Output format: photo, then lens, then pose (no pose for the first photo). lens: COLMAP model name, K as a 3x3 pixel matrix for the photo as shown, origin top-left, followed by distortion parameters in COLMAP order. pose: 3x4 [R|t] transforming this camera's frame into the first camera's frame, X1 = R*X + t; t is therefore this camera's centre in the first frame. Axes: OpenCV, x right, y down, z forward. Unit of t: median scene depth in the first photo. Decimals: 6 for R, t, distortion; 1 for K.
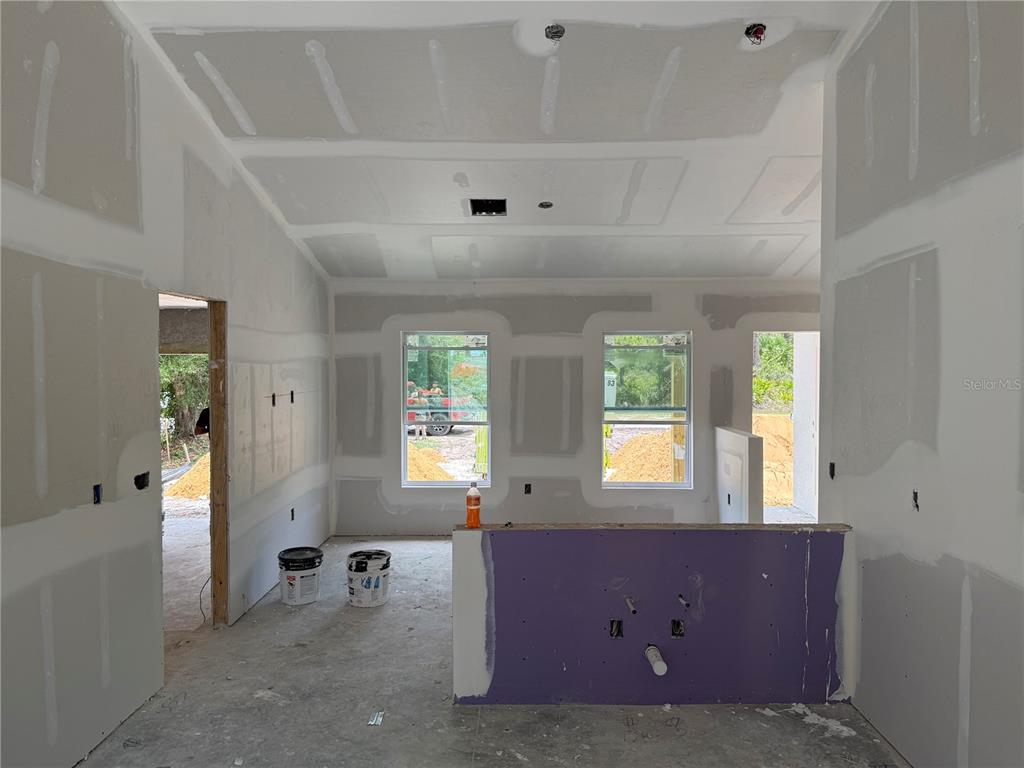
lens RADIAL K [[711.7, 0, 512.5], [0, 711.7, 387.2], [0, 0, 1]] dist [0.085348, -0.125051]
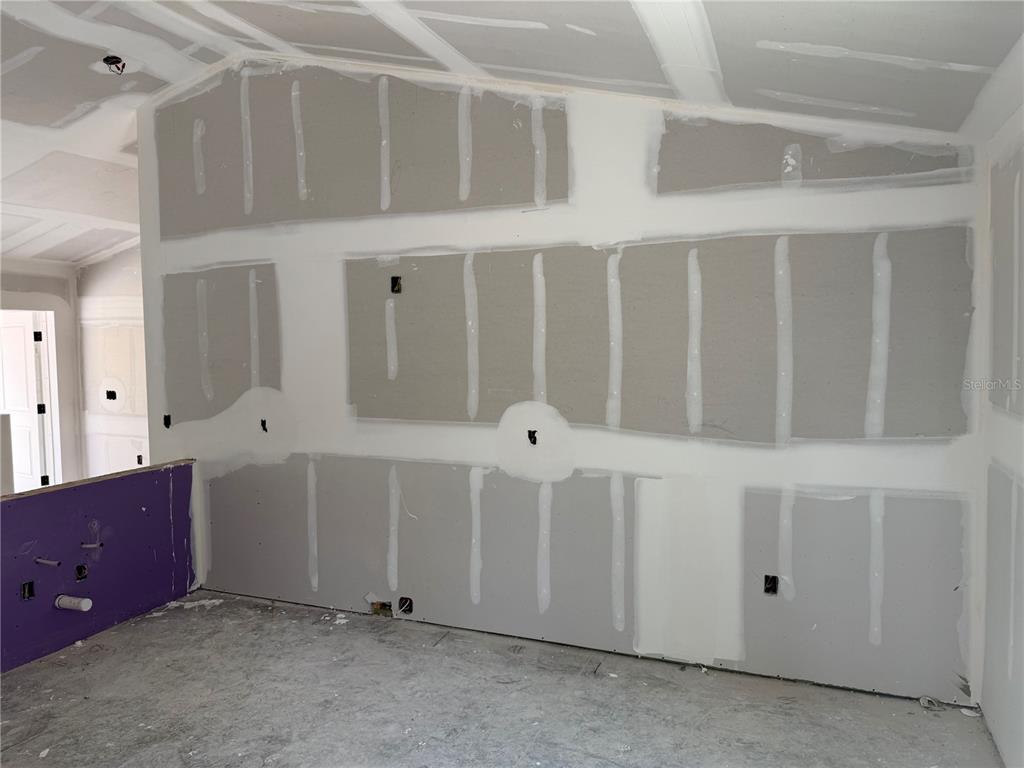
lens RADIAL K [[724.4, 0, 516.3], [0, 724.4, 371.8], [0, 0, 1]] dist [0.078443, -0.102555]
pose [[0.369846, -0.045931, 0.927957, -0.573324], [0.039747, 0.998645, 0.033588, 0.010033], [-0.928242, 0.024461, 0.371171, -0.065870]]
